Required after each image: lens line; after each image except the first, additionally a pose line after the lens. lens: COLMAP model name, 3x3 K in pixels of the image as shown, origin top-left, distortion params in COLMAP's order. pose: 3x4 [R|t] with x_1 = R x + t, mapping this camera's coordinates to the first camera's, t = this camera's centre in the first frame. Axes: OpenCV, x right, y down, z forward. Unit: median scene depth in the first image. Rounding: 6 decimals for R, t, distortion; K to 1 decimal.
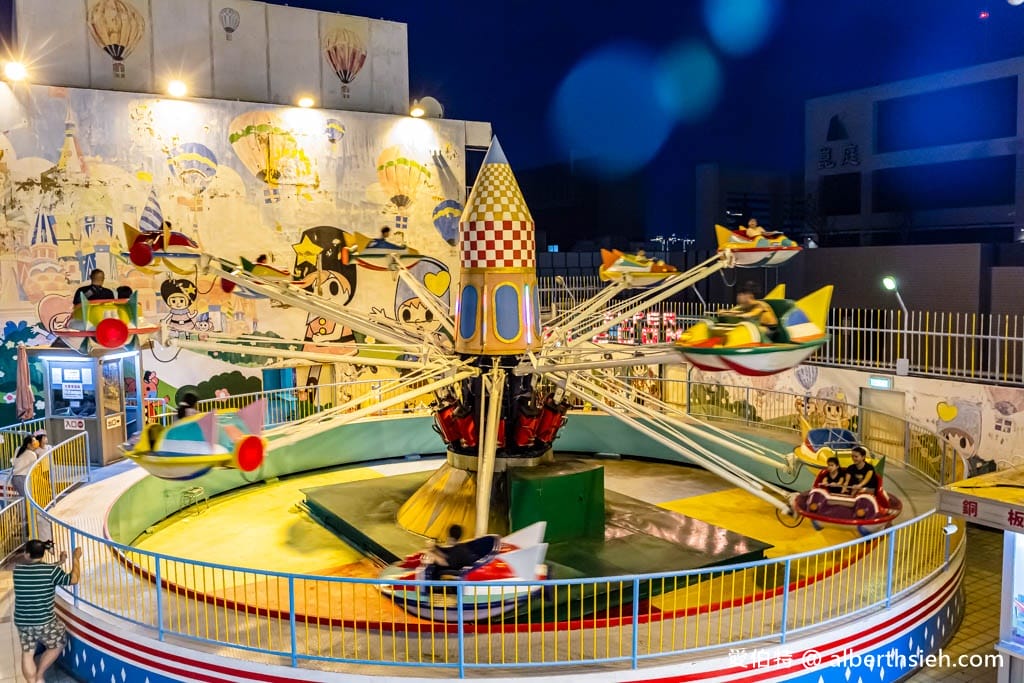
lens RADIAL K [[846.4, 0, 509.6], [0, 846.4, 348.5], [0, 0, 1]] dist [-0.052032, 0.015519]
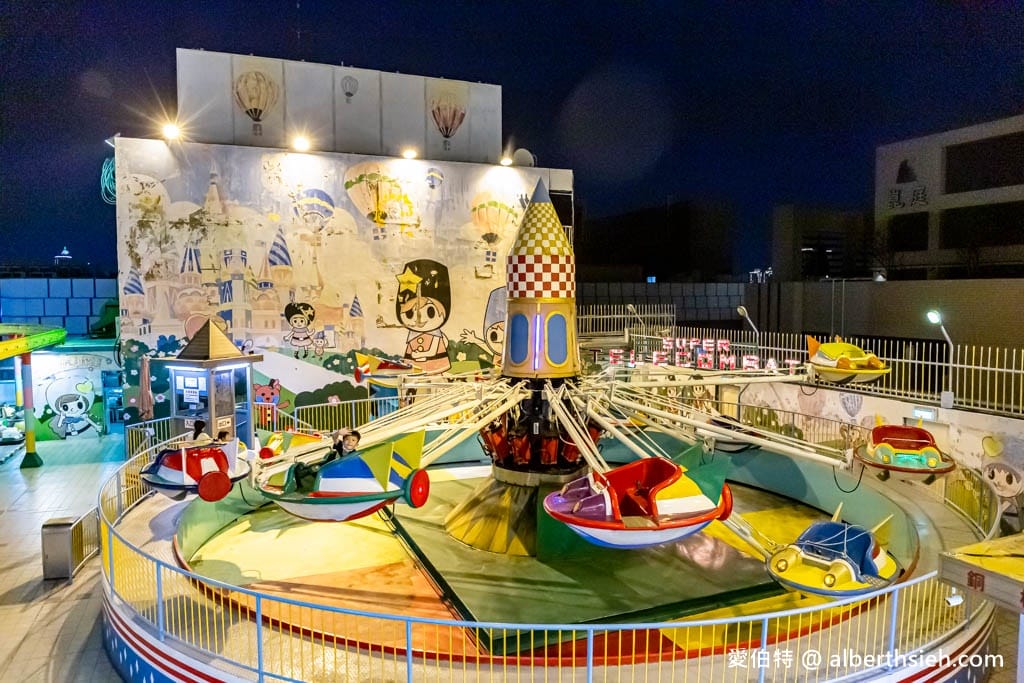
lens RADIAL K [[695.4, 0, 513.7], [0, 695.4, 346.6], [0, 0, 1]] dist [-0.024374, -0.003610]
pose [[0.986974, 0.023240, -0.159190, 0.066211], [-0.026472, 0.999484, -0.018214, -0.010447], [0.158685, 0.022191, 0.987080, 0.074975]]
